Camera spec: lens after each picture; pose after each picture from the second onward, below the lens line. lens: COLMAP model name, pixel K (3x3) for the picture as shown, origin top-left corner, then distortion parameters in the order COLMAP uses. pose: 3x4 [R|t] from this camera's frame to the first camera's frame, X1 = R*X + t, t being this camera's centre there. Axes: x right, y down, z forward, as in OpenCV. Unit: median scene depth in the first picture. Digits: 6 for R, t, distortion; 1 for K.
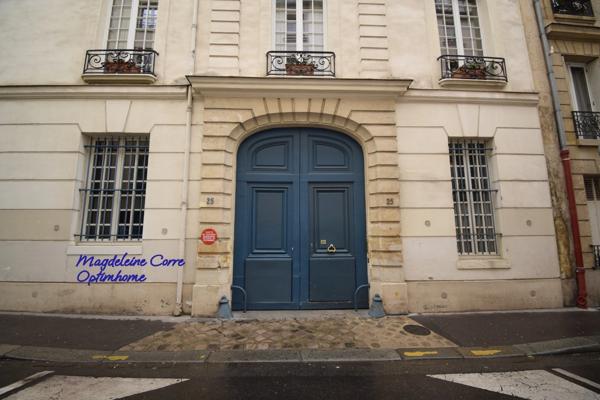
lens RADIAL K [[266.0, 0, 300.0], [0, 266.0, 200.0], [0, 0, 1]] dist [0.015848, -0.023030]
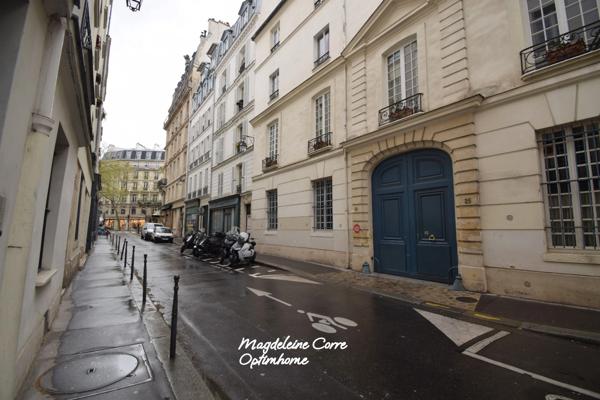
lens RADIAL K [[266.0, 0, 300.0], [0, 266.0, 200.0], [0, 0, 1]] dist [0.015848, -0.023030]
pose [[0.567222, -0.082005, -0.819472, 0.883876], [0.109374, 0.993717, -0.023735, -0.052507], [0.816270, -0.076166, 0.572627, -0.322207]]
